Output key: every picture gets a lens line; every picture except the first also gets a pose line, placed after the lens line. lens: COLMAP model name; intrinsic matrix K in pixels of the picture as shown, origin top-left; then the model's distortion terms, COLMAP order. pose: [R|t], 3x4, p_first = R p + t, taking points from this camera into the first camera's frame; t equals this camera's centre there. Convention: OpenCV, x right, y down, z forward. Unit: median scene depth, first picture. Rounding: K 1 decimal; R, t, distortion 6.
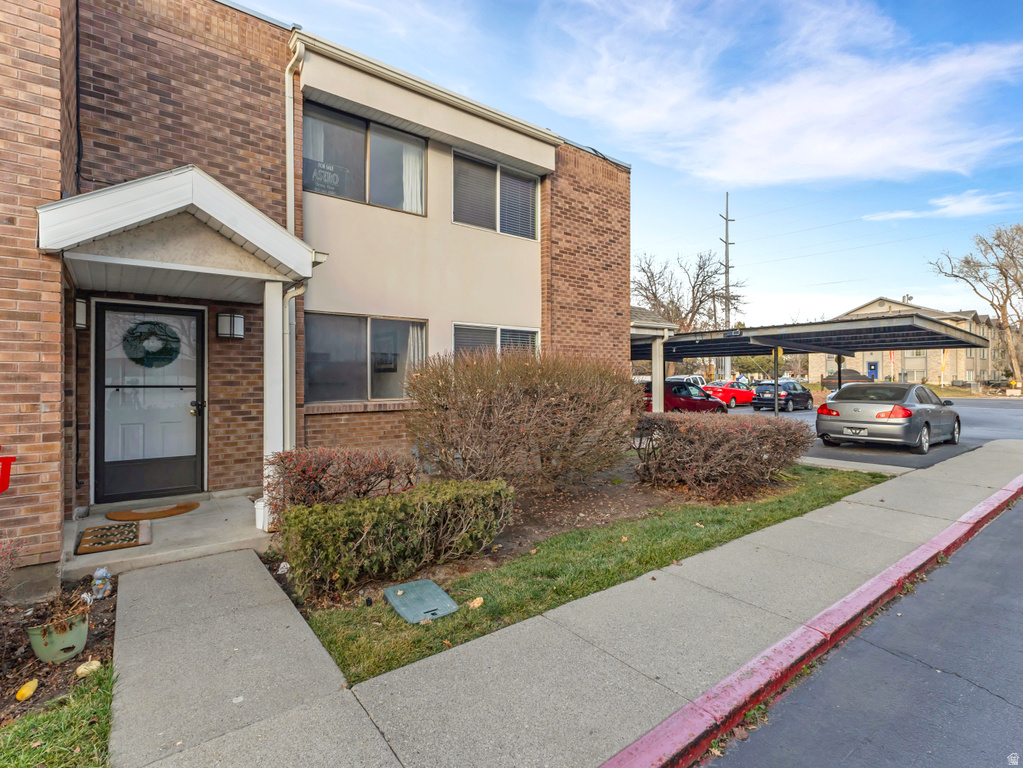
lens RADIAL K [[504.3, 0, 509.6], [0, 504.3, 376.6], [0, 0, 1]] dist [0.012813, -0.003142]
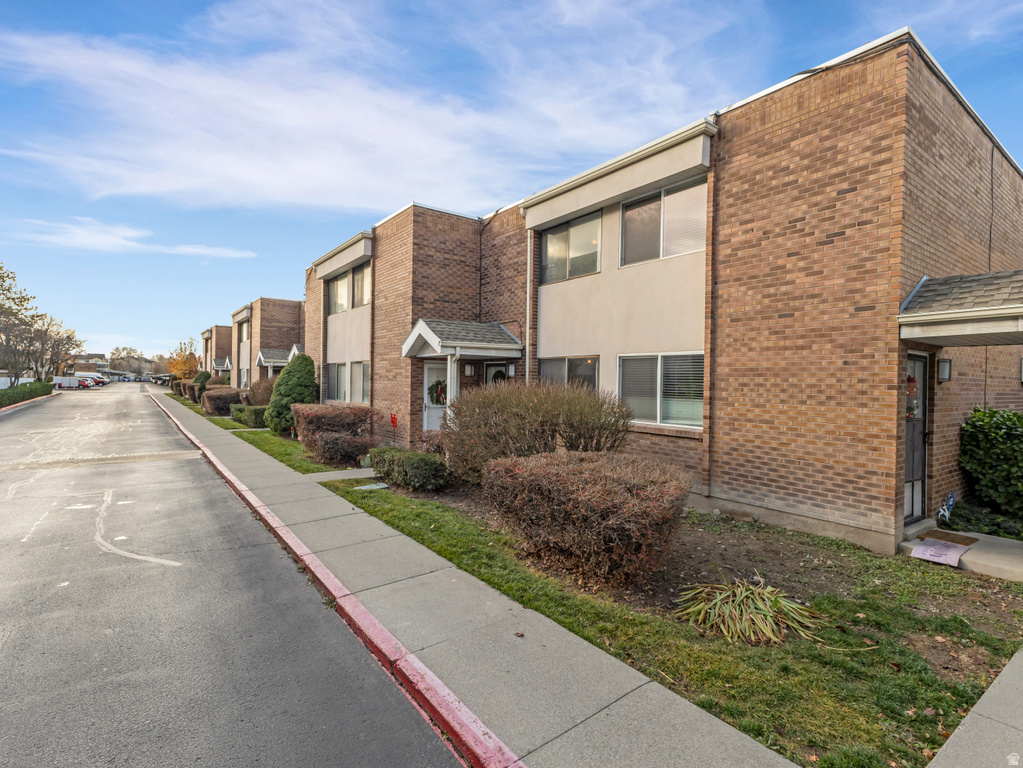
lens RADIAL K [[504.3, 0, 509.5], [0, 504.3, 383.5], [0, 0, 1]] dist [0.012813, -0.003142]
pose [[-0.022361, 0.006116, -0.999731, 0.977067], [-0.011492, 0.999914, 0.006374, -0.043904], [0.999684, 0.011631, -0.022289, 0.728939]]
